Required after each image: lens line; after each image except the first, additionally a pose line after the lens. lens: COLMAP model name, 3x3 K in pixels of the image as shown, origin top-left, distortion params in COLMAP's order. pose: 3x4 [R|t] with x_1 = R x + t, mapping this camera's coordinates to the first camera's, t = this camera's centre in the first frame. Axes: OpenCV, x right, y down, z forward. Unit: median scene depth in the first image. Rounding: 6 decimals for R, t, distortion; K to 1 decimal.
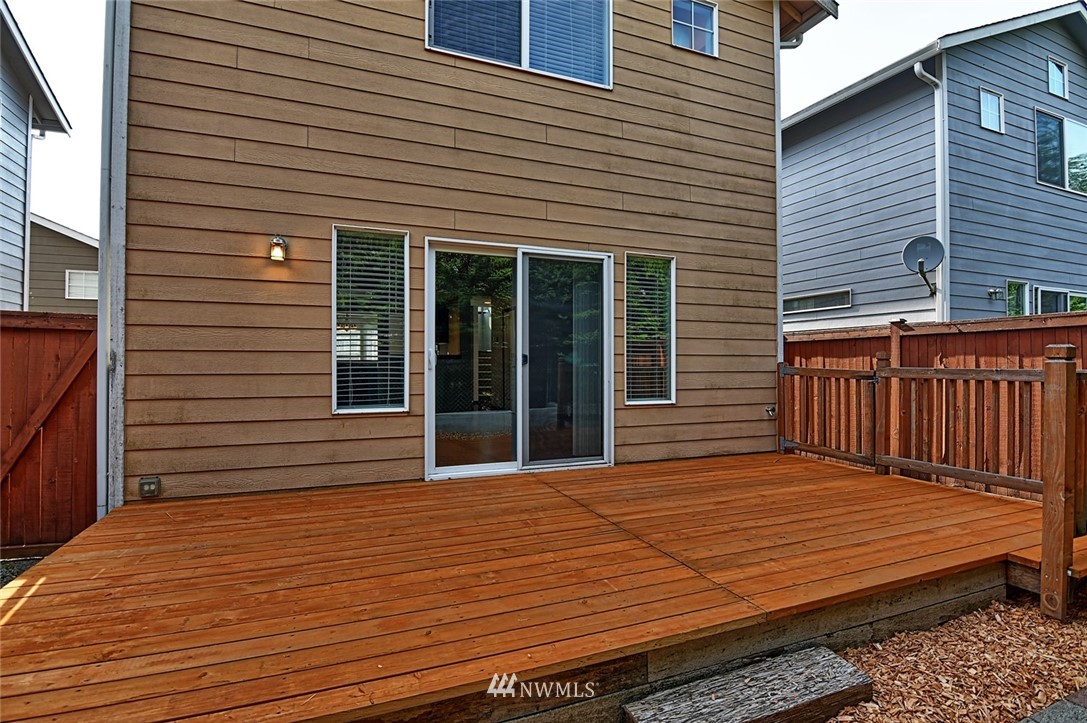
lens RADIAL K [[526.3, 0, 544.2], [0, 526.3, 360.9], [0, 0, 1]] dist [-0.017560, -0.004771]
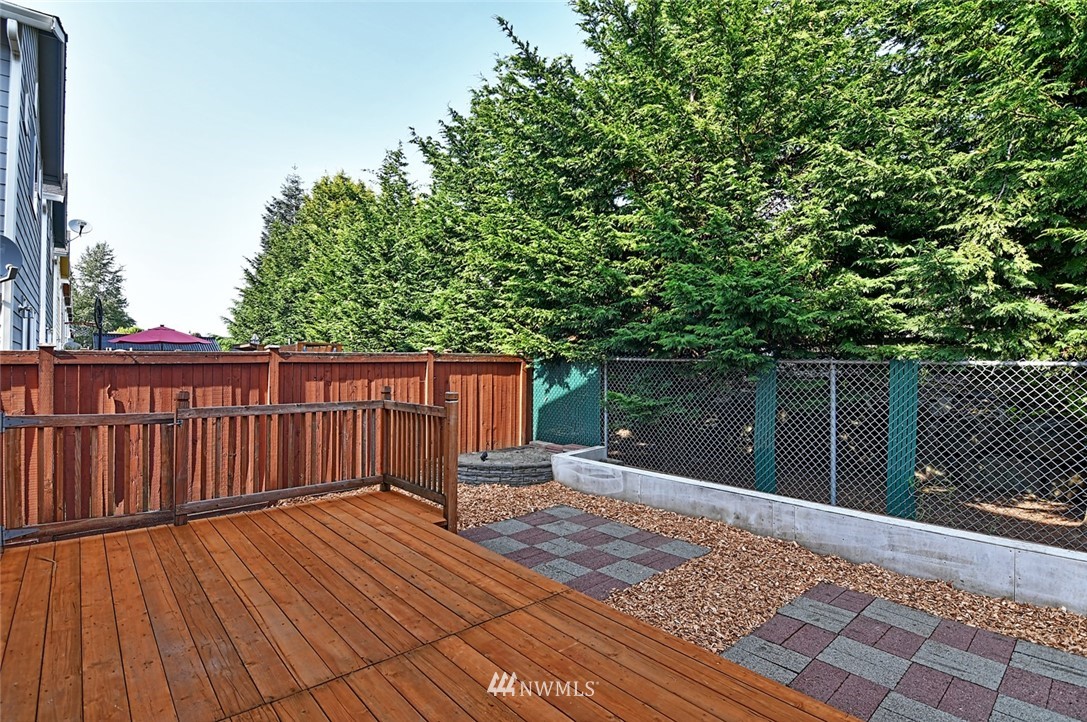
lens RADIAL K [[526.3, 0, 537.2], [0, 526.3, 363.2], [0, 0, 1]] dist [-0.017560, -0.004771]
pose [[-0.328371, -0.002324, 0.944546, -0.618740], [-0.007792, 0.999970, -0.000248, -0.103409], [-0.944517, -0.007442, -0.328380, 1.037216]]
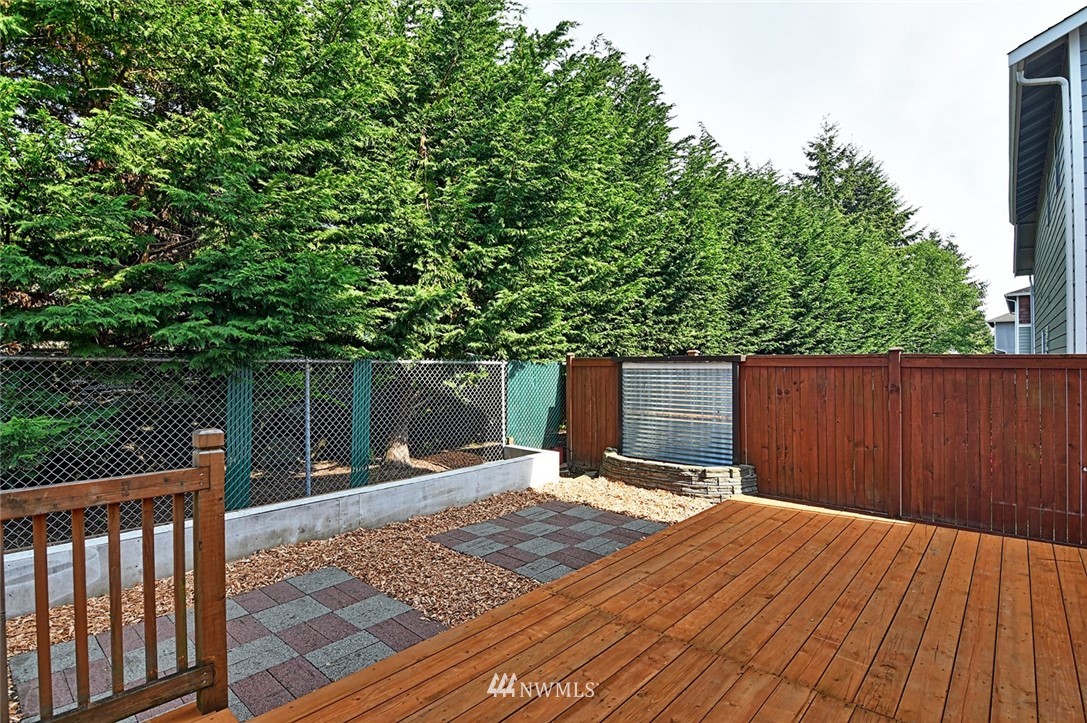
lens RADIAL K [[526.3, 0, 542.3], [0, 526.3, 361.1], [0, 0, 1]] dist [-0.017560, -0.004771]
pose [[-0.899856, 0.001010, -0.436185, 0.703042], [0.003452, 0.999982, -0.004806, -0.104850], [0.436173, -0.005831, -0.899844, 1.541299]]
